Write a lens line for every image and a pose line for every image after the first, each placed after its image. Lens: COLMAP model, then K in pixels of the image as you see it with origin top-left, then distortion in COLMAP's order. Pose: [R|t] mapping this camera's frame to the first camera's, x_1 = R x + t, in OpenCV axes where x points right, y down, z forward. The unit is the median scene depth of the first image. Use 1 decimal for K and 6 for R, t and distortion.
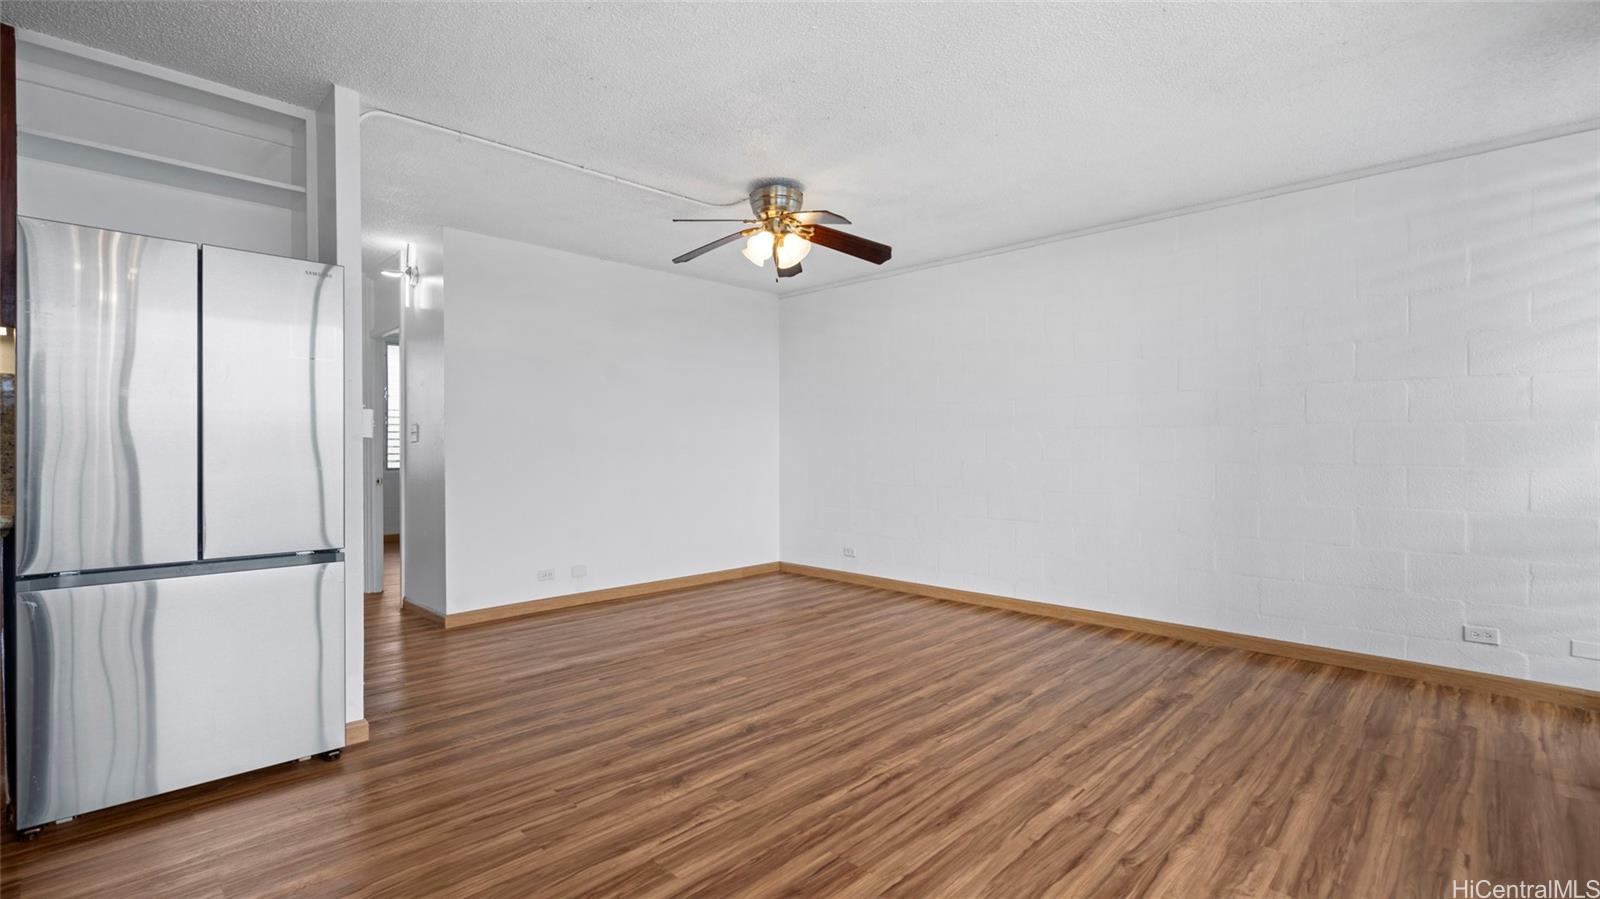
lens RADIAL K [[722.3, 0, 800.6], [0, 722.3, 449.3], [0, 0, 1]] dist [-0.000464, 0.000048]
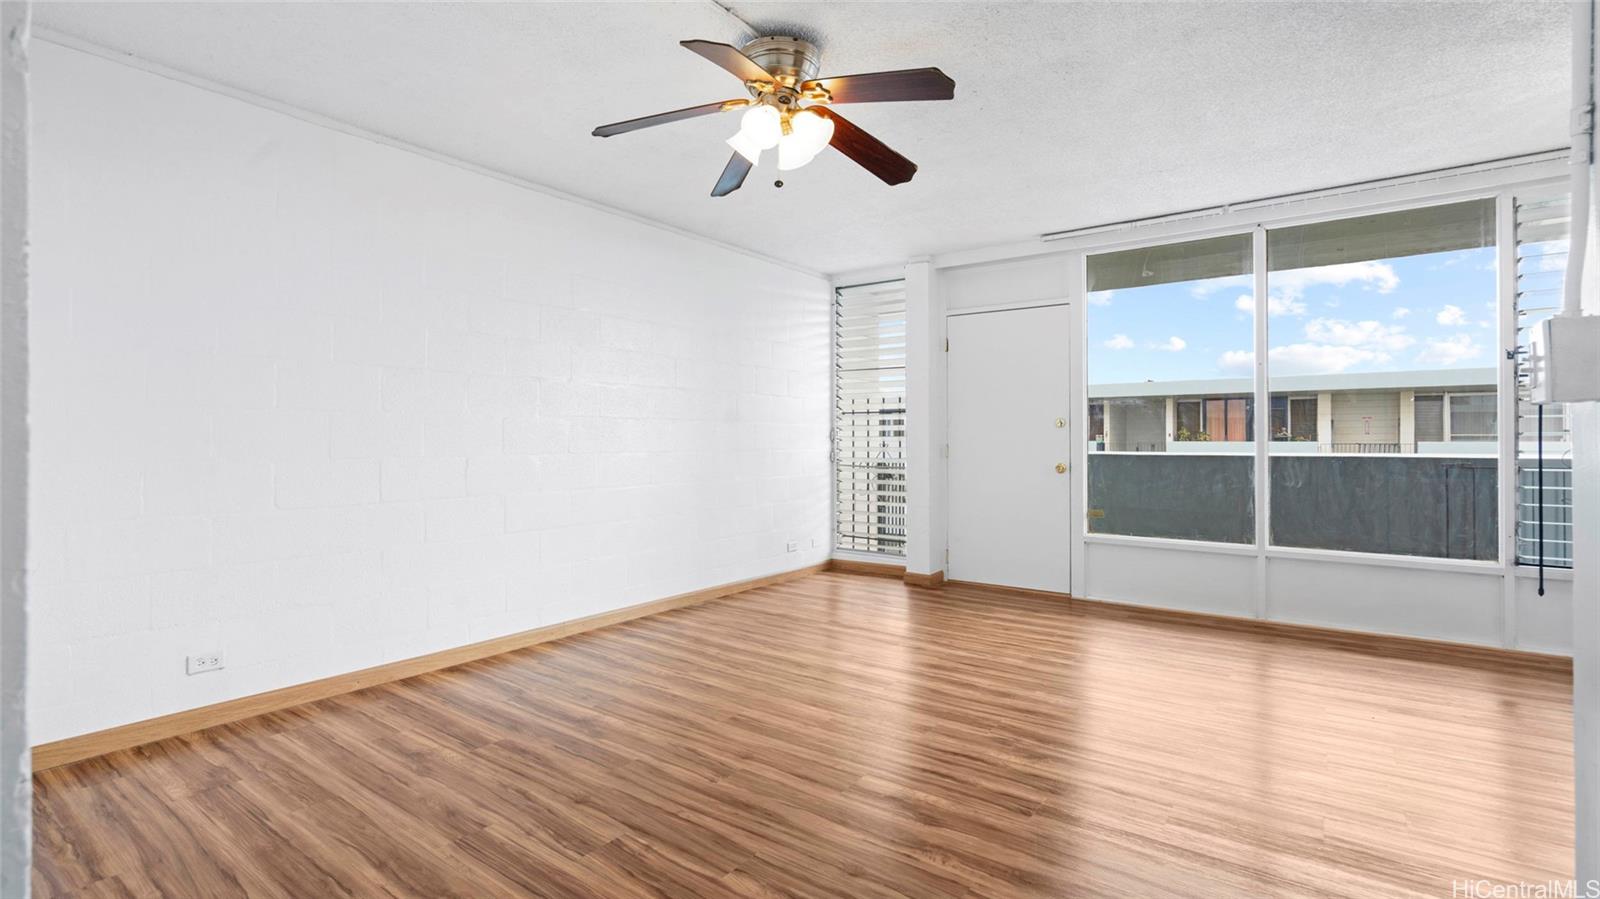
lens RADIAL K [[722.3, 0, 800.5], [0, 722.3, 444.4], [0, 0, 1]] dist [-0.000464, 0.000048]
pose [[-0.145446, 0.000297, 0.989366, -0.868405], [-0.003282, 0.999994, -0.000782, 0.009988], [-0.989361, -0.003360, -0.145444, 1.376568]]
